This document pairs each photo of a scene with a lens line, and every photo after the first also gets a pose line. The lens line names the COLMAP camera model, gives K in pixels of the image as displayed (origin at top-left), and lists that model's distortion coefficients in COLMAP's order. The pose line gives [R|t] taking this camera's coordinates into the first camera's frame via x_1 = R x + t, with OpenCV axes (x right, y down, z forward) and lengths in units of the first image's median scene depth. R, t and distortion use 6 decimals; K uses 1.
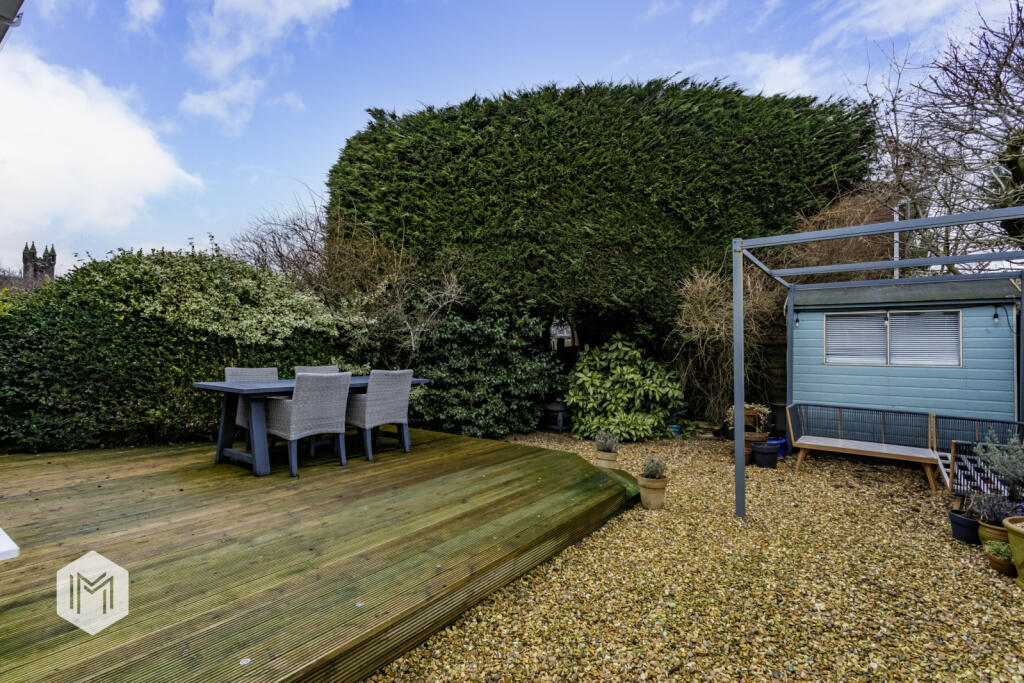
lens RADIAL K [[482.9, 0, 512.0], [0, 482.9, 341.5], [0, 0, 1]] dist [0.000077, 0.000240]
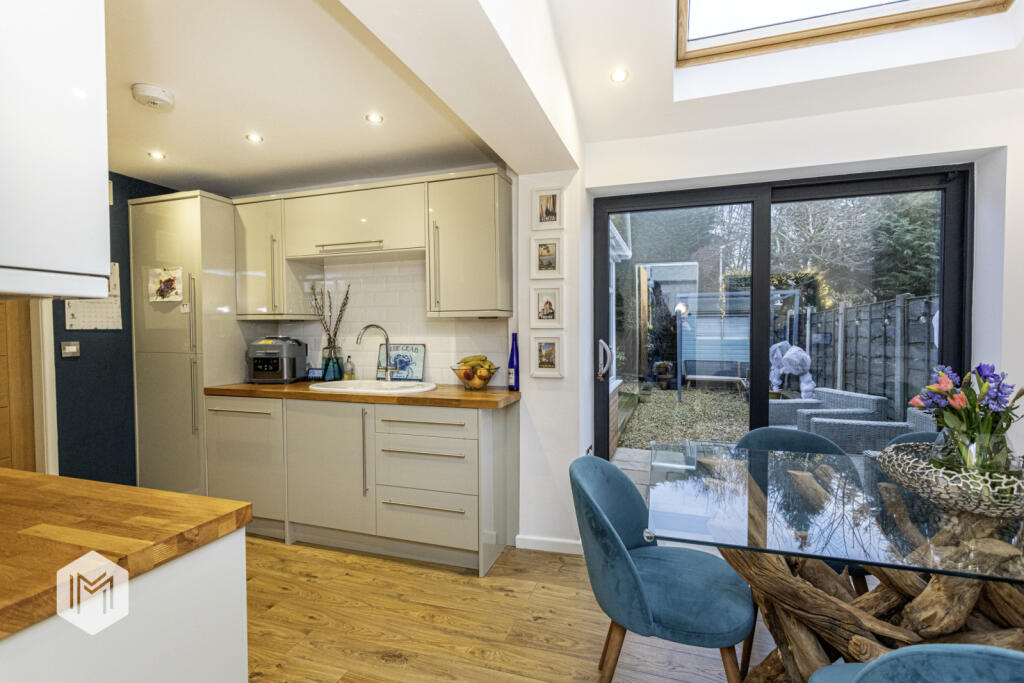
lens RADIAL K [[482.9, 0, 512.0], [0, 482.9, 341.5], [0, 0, 1]] dist [0.000077, 0.000240]
pose [[0.958334, -0.025713, 0.284491, -0.688489], [0.010944, 0.998514, 0.053383, -0.066562], [-0.285440, -0.048046, 0.957191, -0.745312]]
